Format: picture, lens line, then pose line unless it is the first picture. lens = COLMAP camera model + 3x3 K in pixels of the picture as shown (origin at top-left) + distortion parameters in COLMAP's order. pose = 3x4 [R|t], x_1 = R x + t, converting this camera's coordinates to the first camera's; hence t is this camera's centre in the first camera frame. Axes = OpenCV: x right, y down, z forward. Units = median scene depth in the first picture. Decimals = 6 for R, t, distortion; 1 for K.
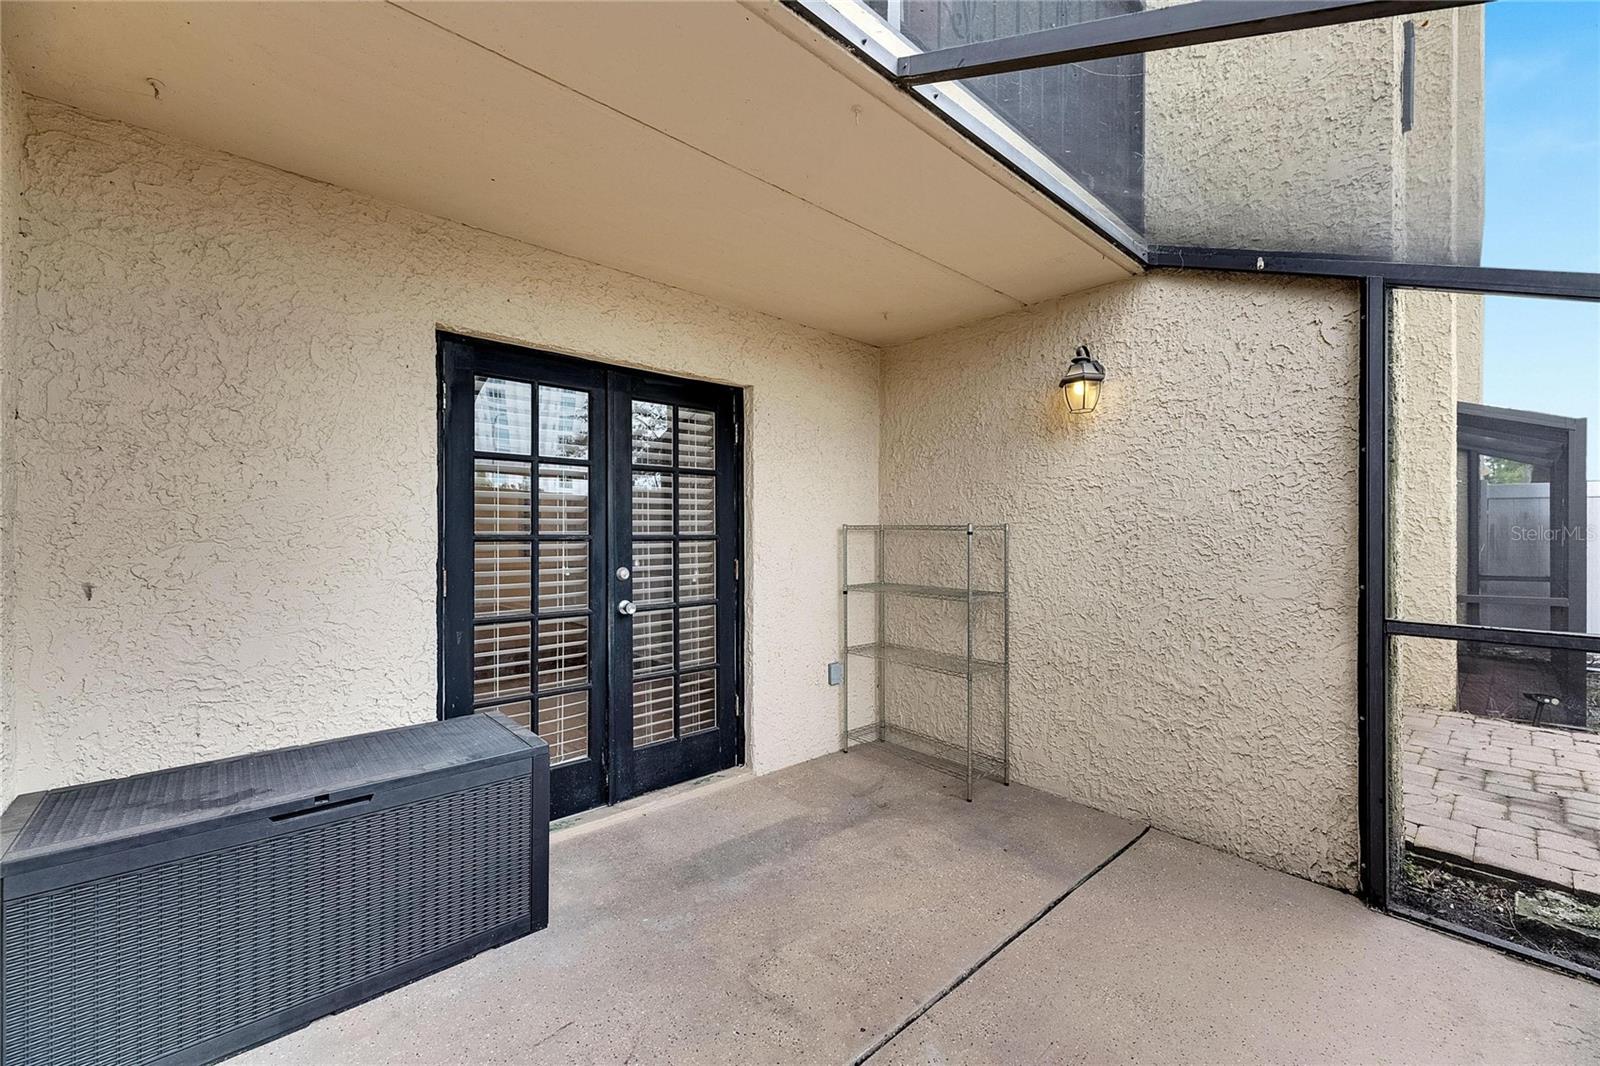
lens RADIAL K [[645.0, 0, 804.7], [0, 645.0, 531.4], [0, 0, 1]] dist [0.010544, -0.001316]
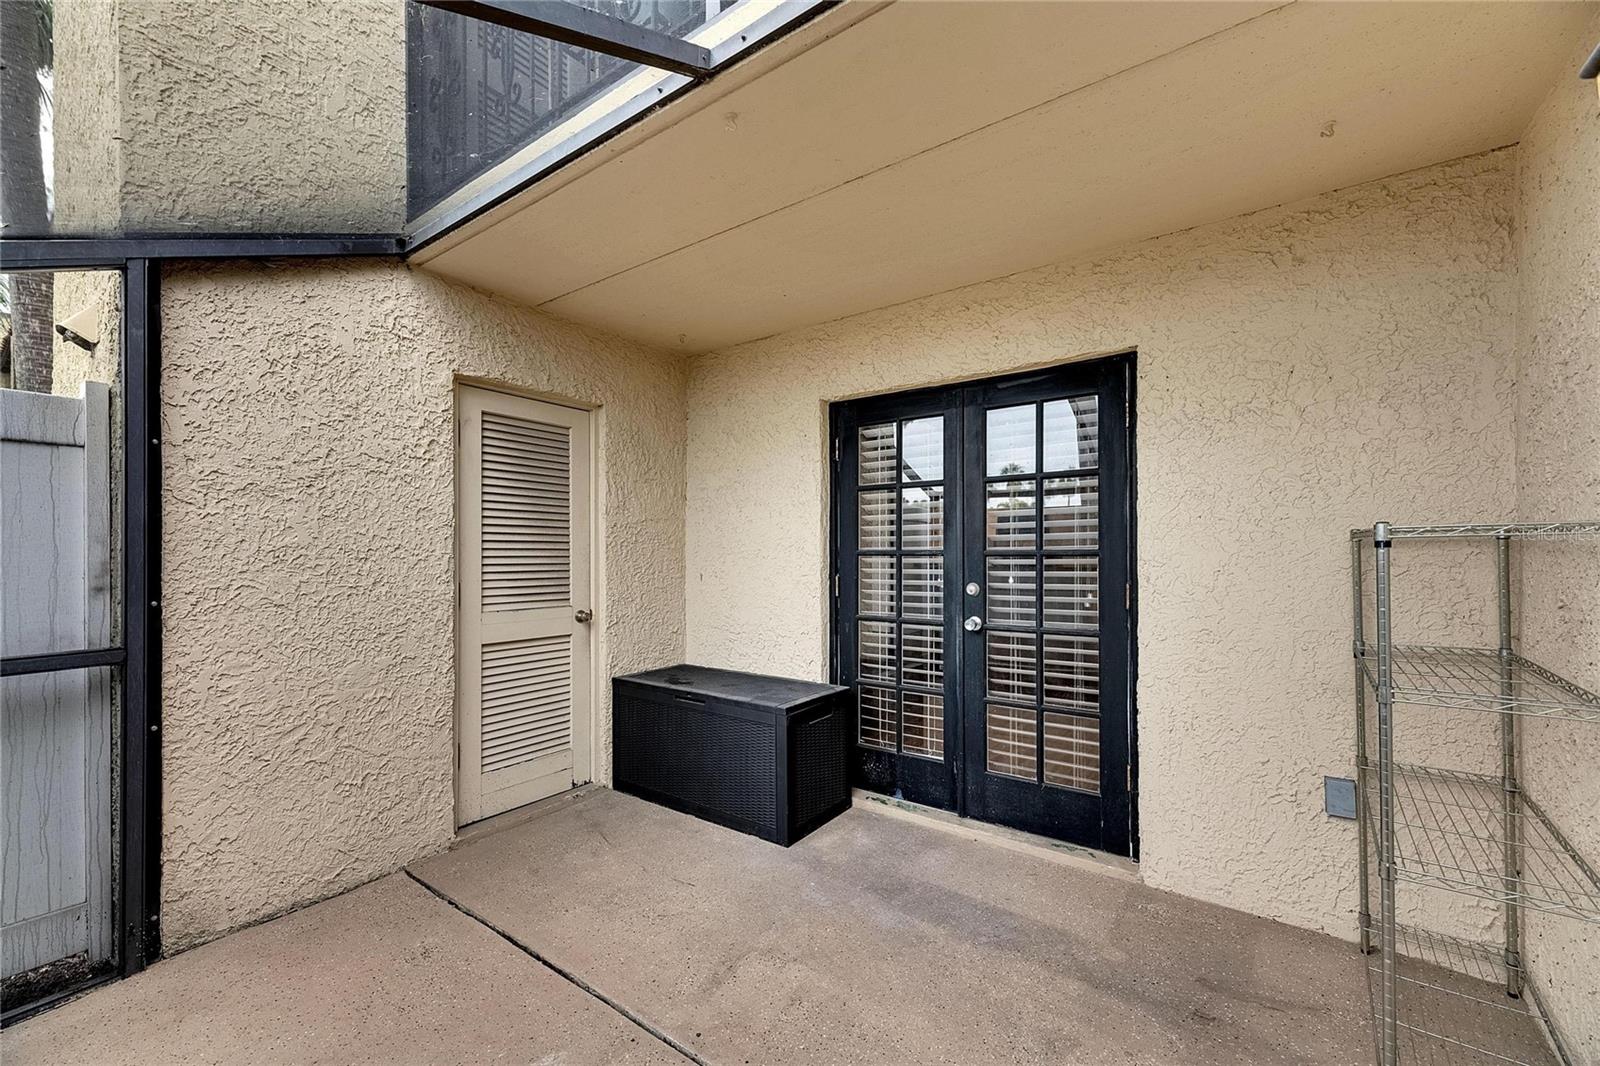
lens RADIAL K [[645.0, 0, 798.1], [0, 645.0, 548.7], [0, 0, 1]] dist [0.010544, -0.001316]
pose [[0.197546, -0.005763, -0.980277, 0.649954], [0.006315, 0.999969, -0.004606, 0.005924], [0.980273, -0.005281, 0.197577, 0.552729]]
